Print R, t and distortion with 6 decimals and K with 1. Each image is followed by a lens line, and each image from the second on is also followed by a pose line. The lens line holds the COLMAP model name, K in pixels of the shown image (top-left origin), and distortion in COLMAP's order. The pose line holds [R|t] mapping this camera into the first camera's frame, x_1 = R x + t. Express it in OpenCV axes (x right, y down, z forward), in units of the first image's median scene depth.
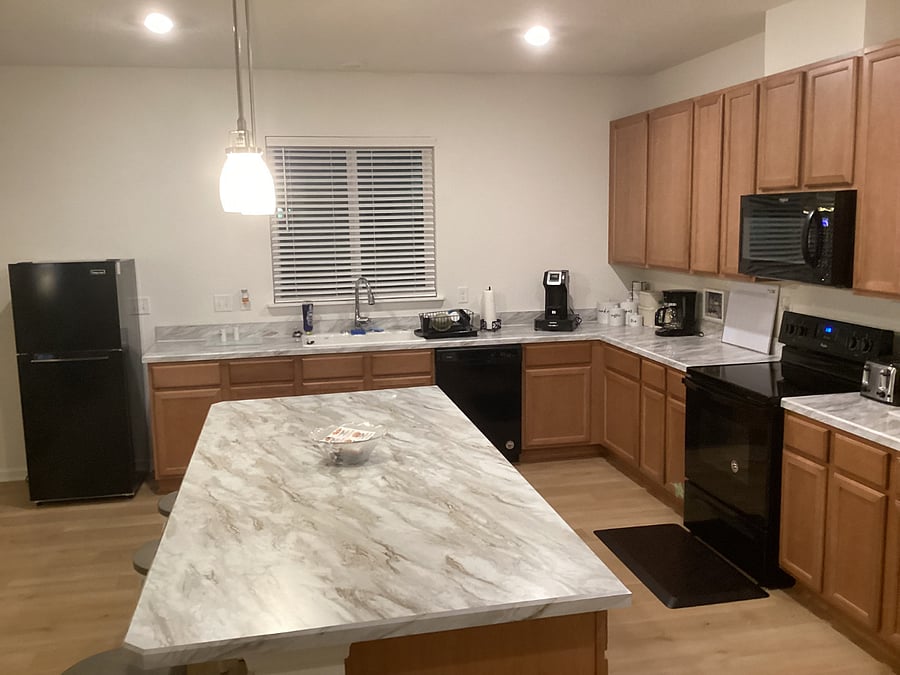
lens RADIAL K [[841.1, 0, 450.7], [0, 841.1, 338.7], [0, 0, 1]] dist [-0.008883, 0.000000]
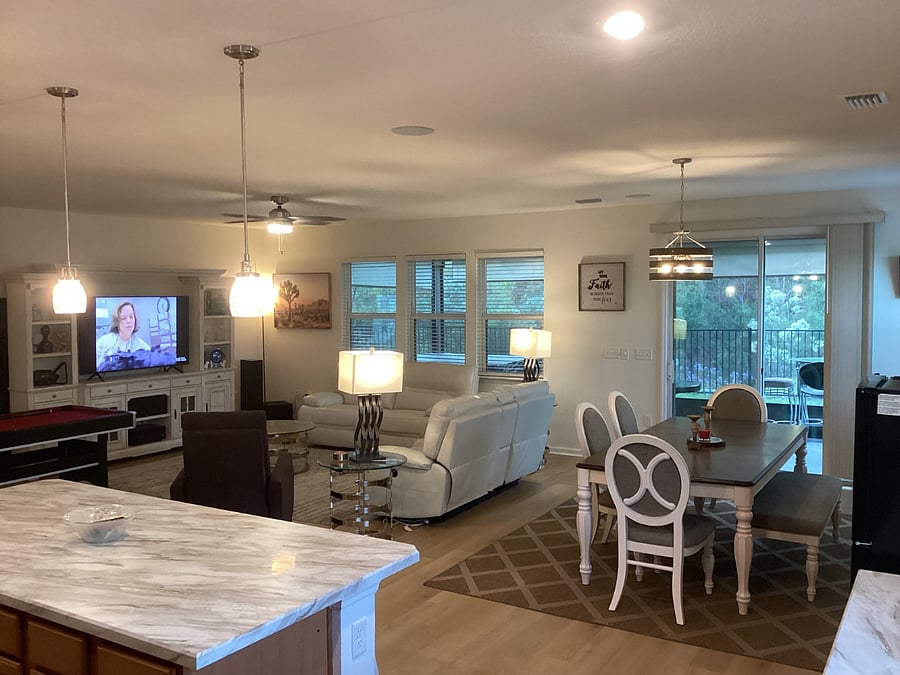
lens RADIAL K [[841.1, 0, 450.7], [0, 841.1, 335.5], [0, 0, 1]] dist [-0.008883, 0.000000]
pose [[-0.691306, 0.075613, -0.718595, 0.489825], [-0.077024, 0.981131, 0.177337, -0.335952], [0.718445, 0.177943, -0.672438, 1.875144]]
